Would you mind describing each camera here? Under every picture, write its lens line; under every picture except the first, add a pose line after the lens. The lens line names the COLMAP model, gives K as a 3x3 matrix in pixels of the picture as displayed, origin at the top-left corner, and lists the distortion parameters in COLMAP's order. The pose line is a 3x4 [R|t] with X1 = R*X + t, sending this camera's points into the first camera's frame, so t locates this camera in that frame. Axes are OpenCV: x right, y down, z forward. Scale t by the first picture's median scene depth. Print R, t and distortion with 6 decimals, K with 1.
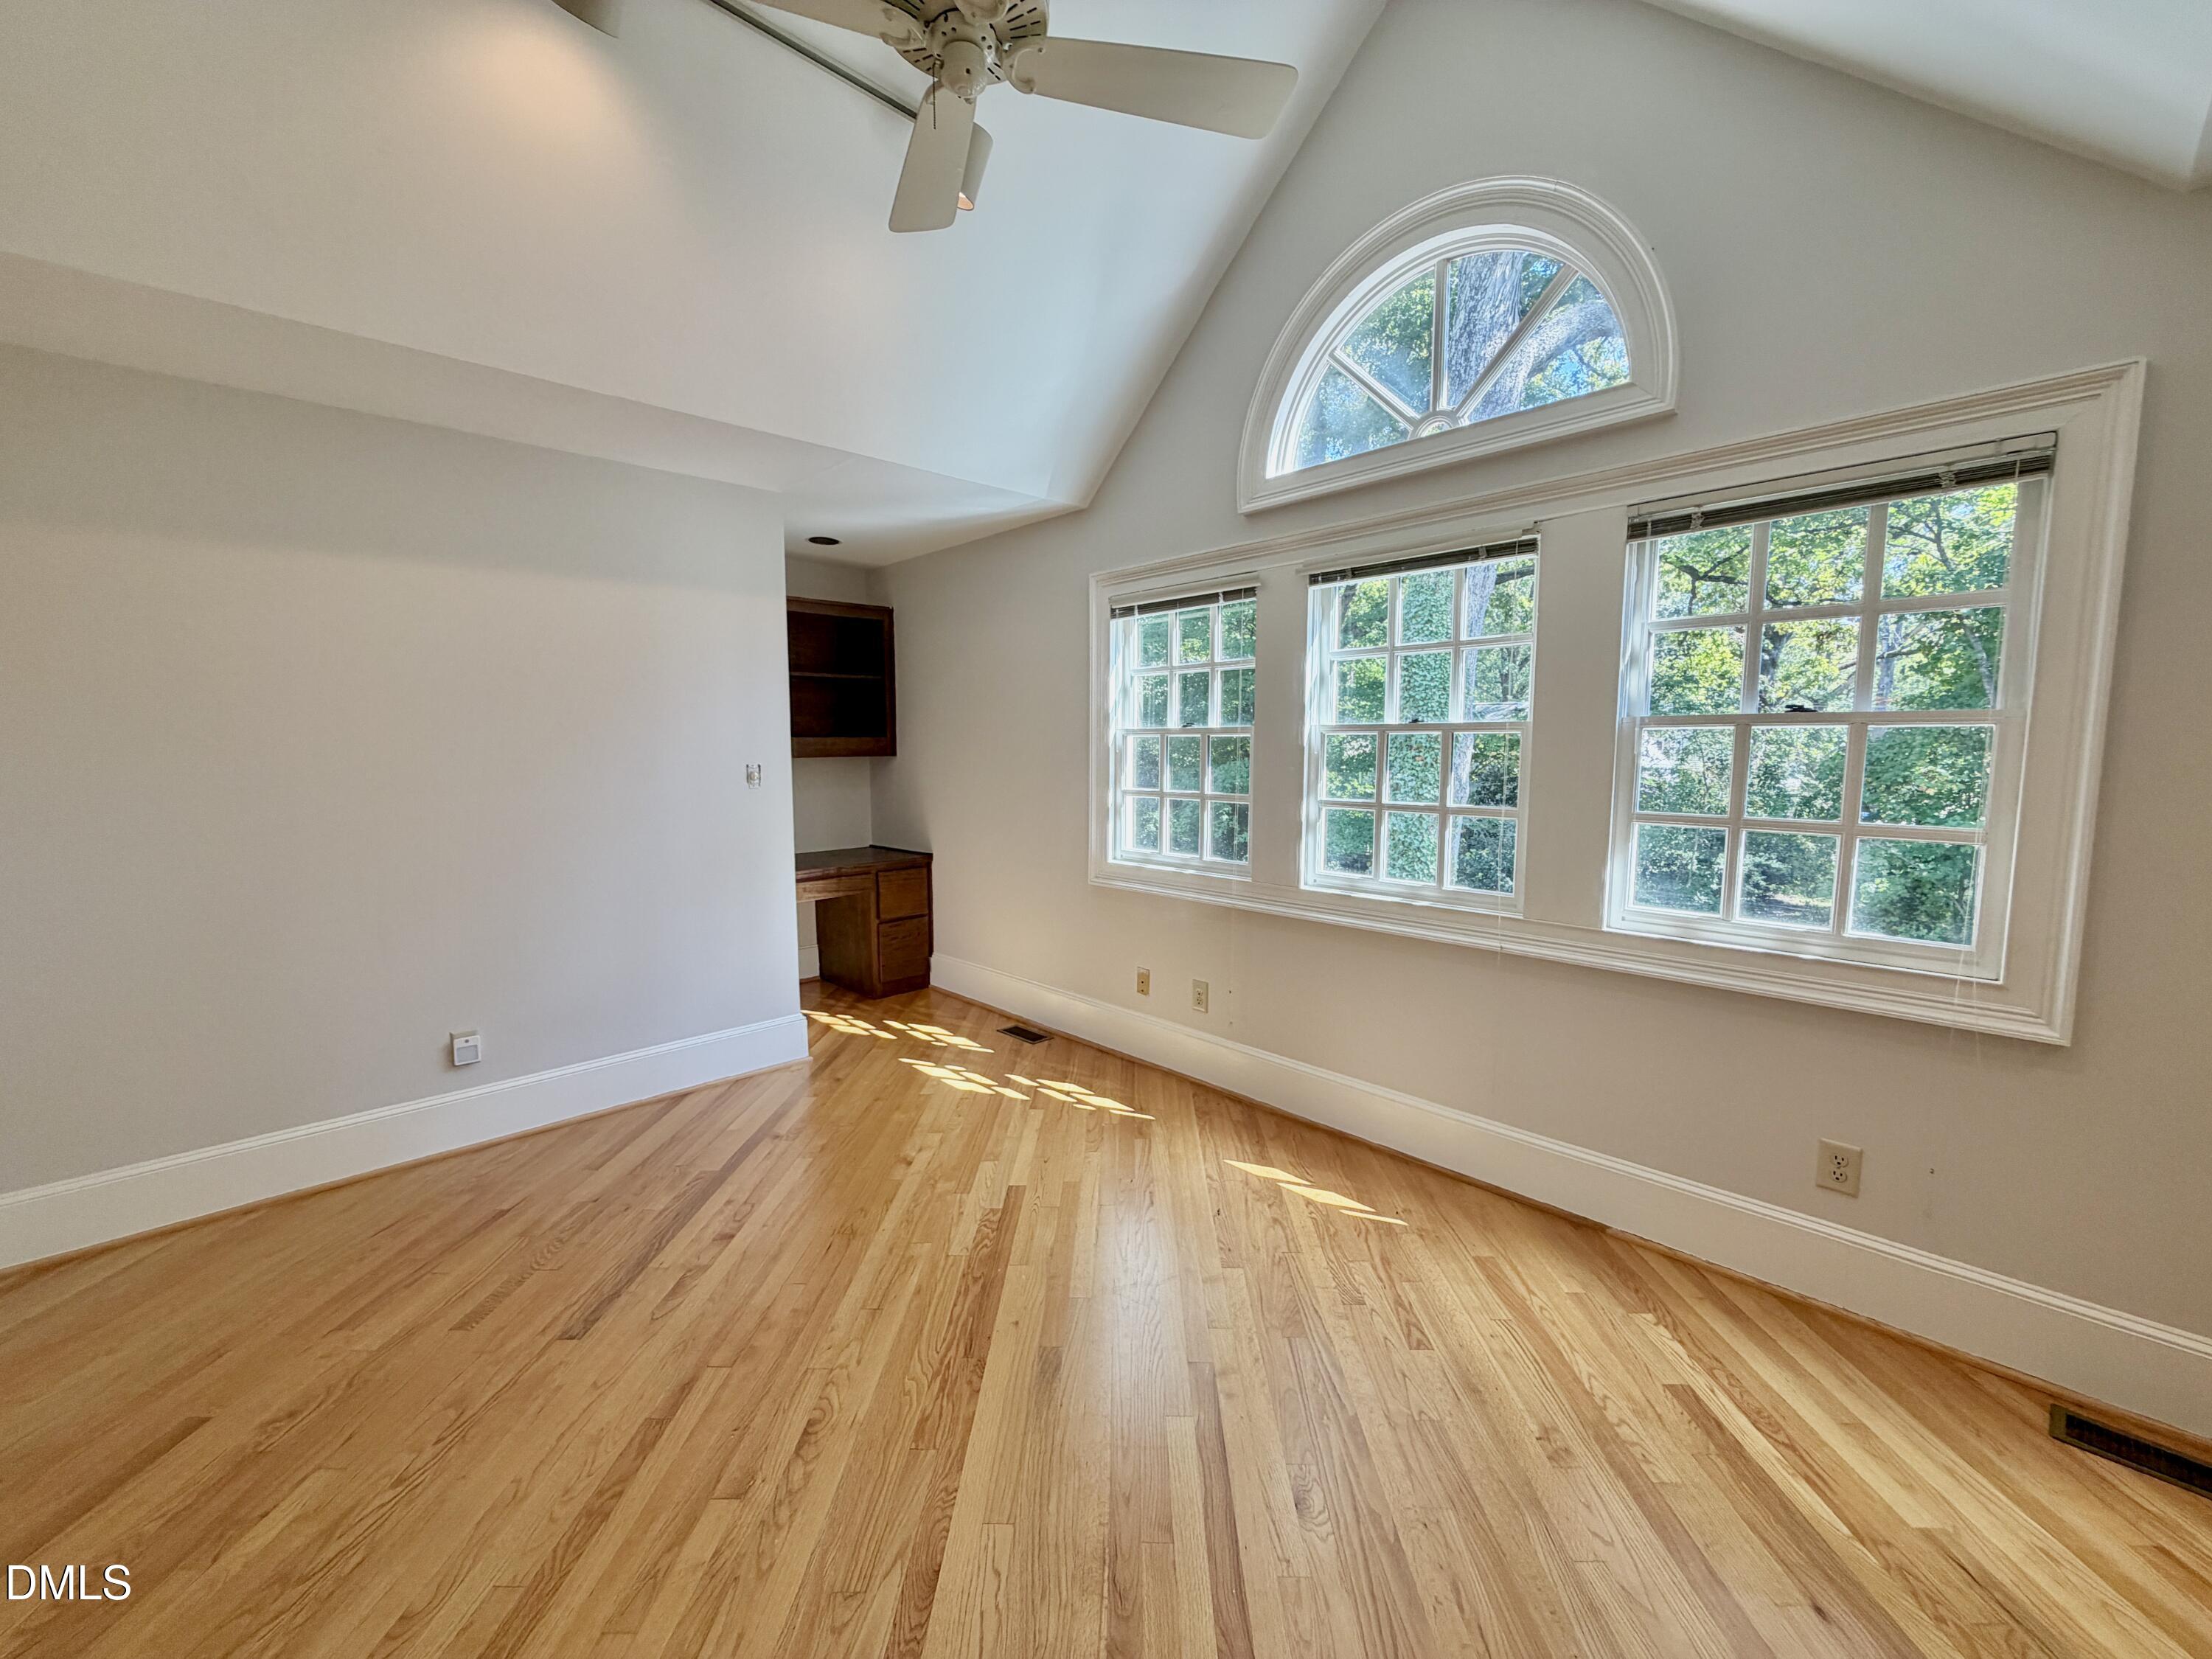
lens RADIAL K [[901.7, 0, 1105.2], [0, 901.7, 827.5], [0, 0, 1]] dist [-0.000088, 0.000003]
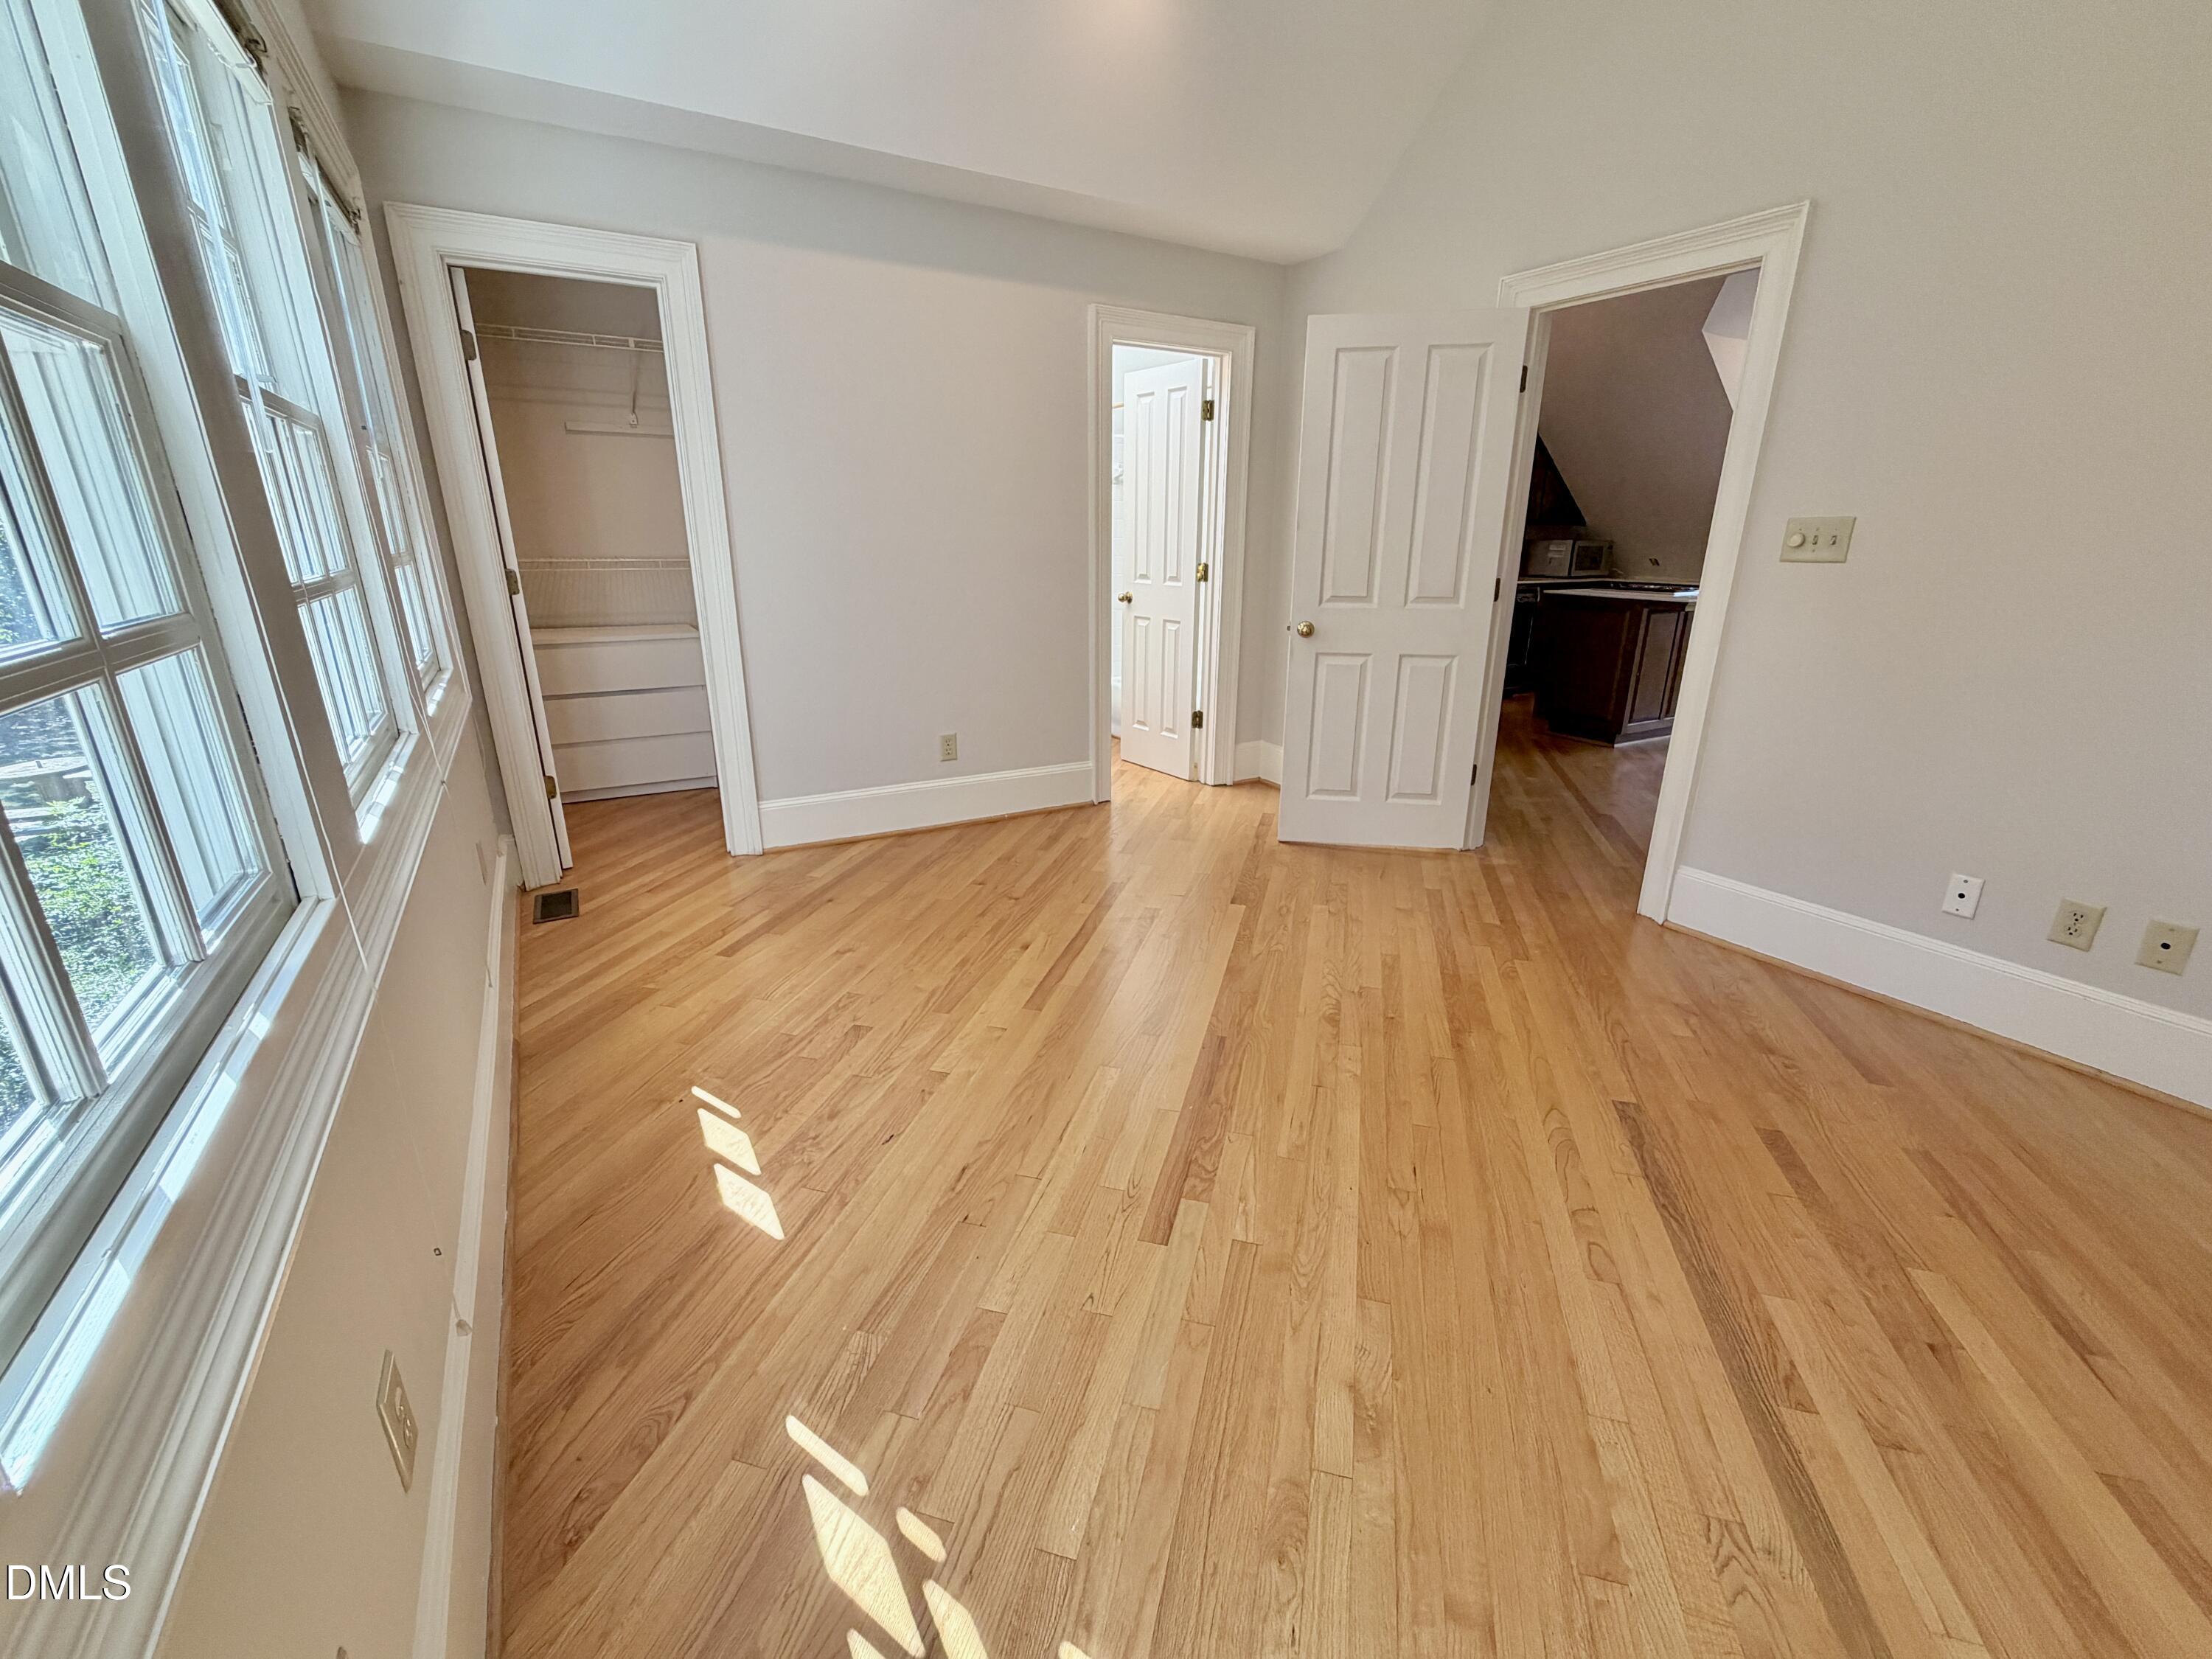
lens RADIAL K [[901.7, 0, 1103.4], [0, 901.7, 821.1], [0, 0, 1]] dist [-0.000088, 0.000003]
pose [[-0.969999, -0.072867, 0.231932, -0.192039], [0.028197, 0.913864, 0.405039, -0.098433], [-0.241469, 0.399427, -0.884393, 1.497525]]
